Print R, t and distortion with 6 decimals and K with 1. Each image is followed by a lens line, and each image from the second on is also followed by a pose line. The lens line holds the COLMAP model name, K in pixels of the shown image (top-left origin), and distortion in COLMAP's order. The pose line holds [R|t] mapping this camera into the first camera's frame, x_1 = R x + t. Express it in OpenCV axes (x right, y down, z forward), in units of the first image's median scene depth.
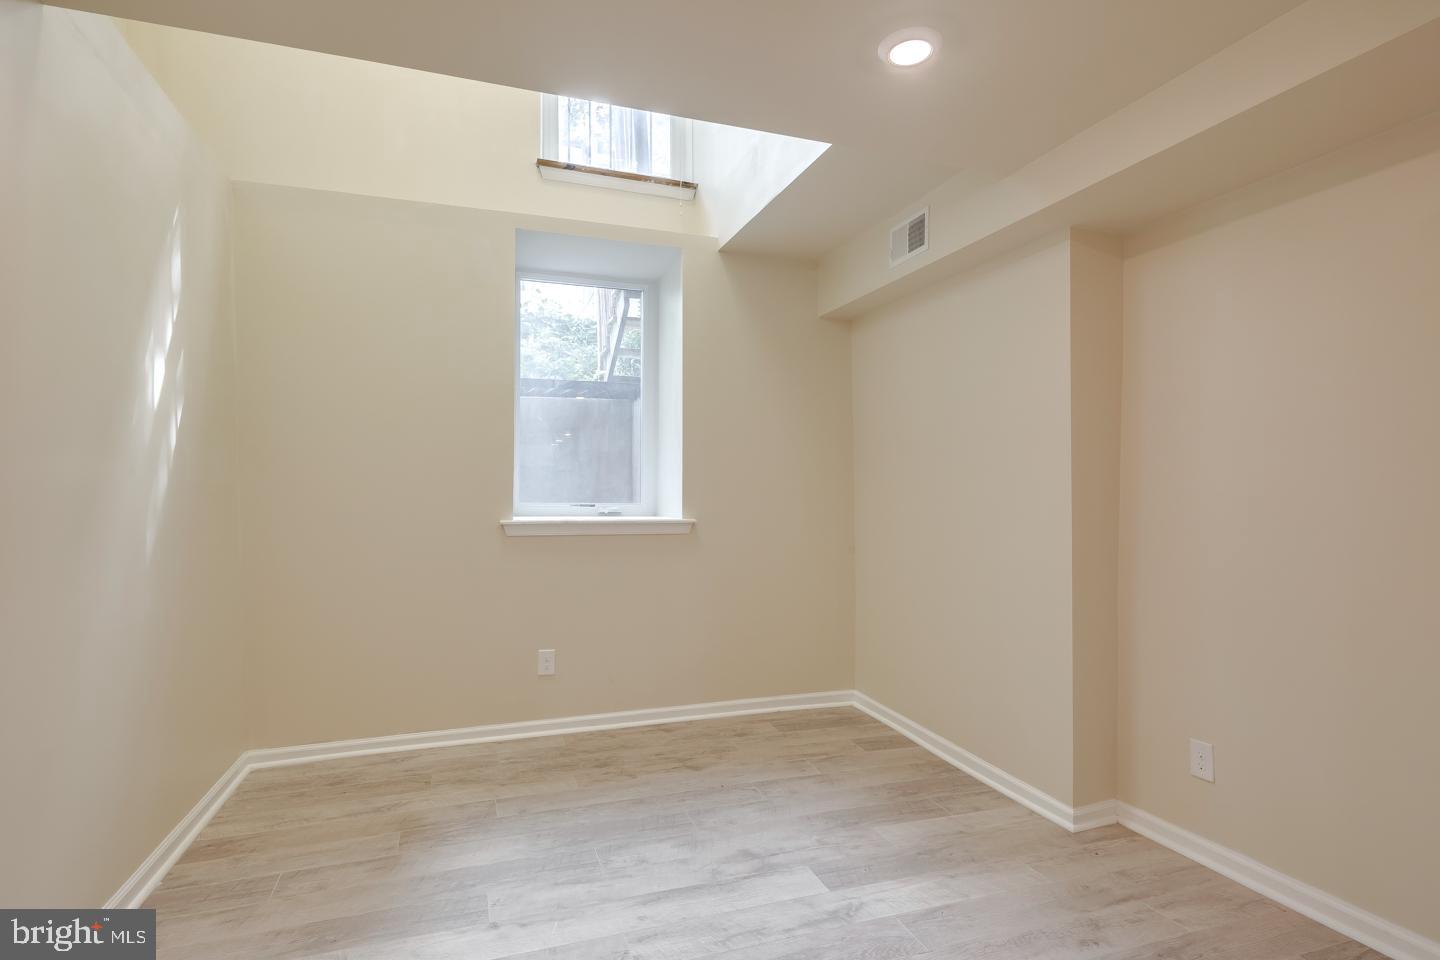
lens RADIAL K [[713.5, 0, 719.0], [0, 713.5, 484.3], [0, 0, 1]] dist [-0.000808, -0.000014]
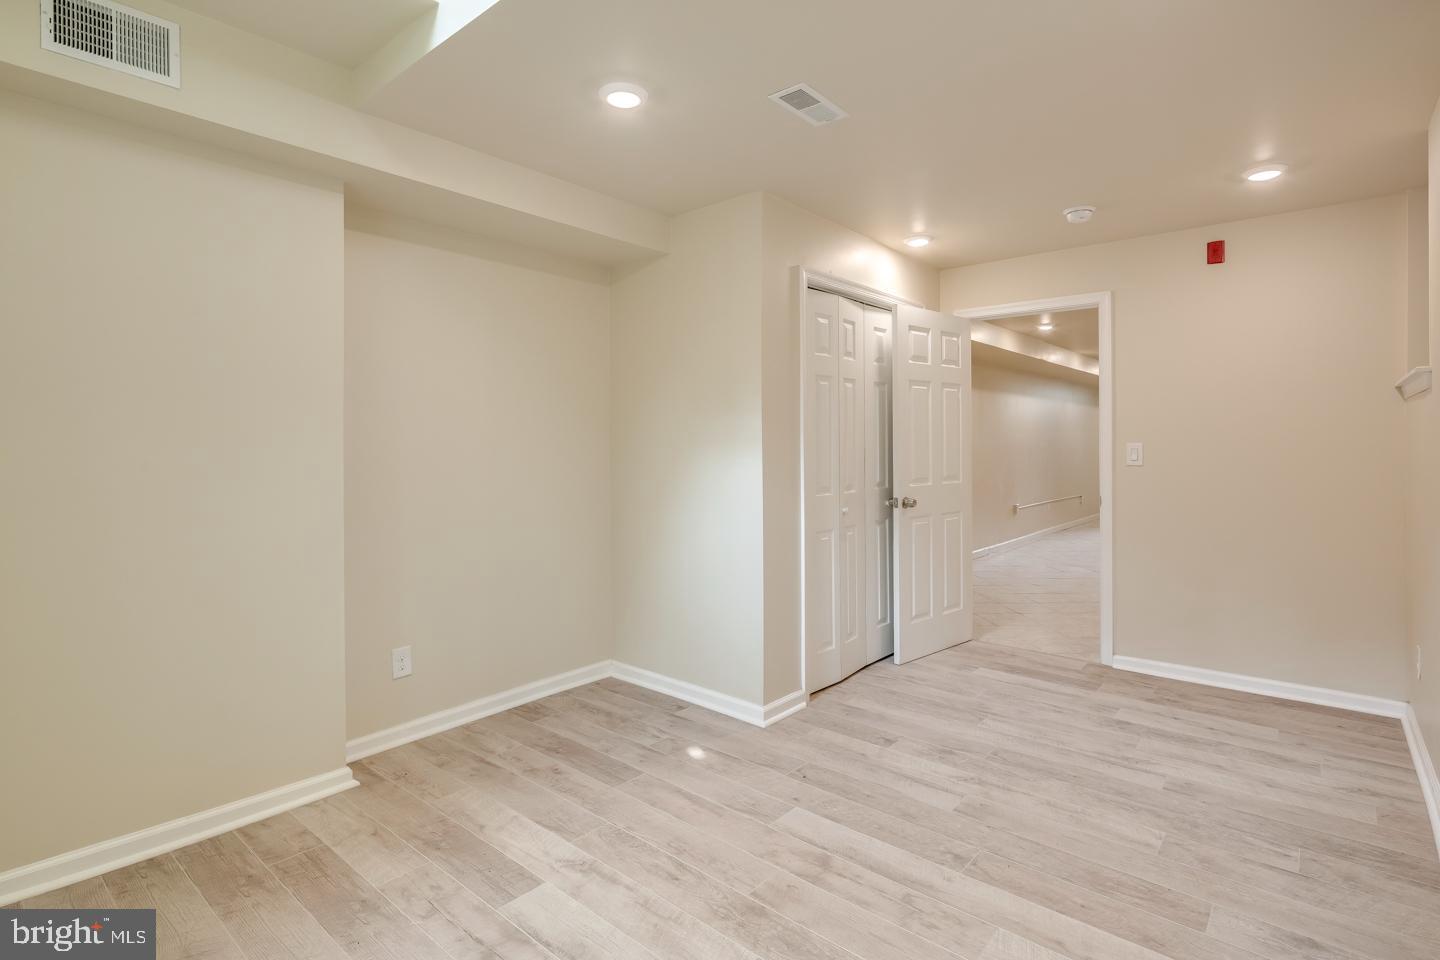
lens RADIAL K [[713.5, 0, 732.4], [0, 713.5, 443.1], [0, 0, 1]] dist [-0.000808, -0.000014]
pose [[-0.511144, -0.004088, 0.859486, -0.742469], [-0.014164, 0.999893, -0.003668, 0.000189], [-0.859379, -0.014049, -0.511147, 1.240369]]
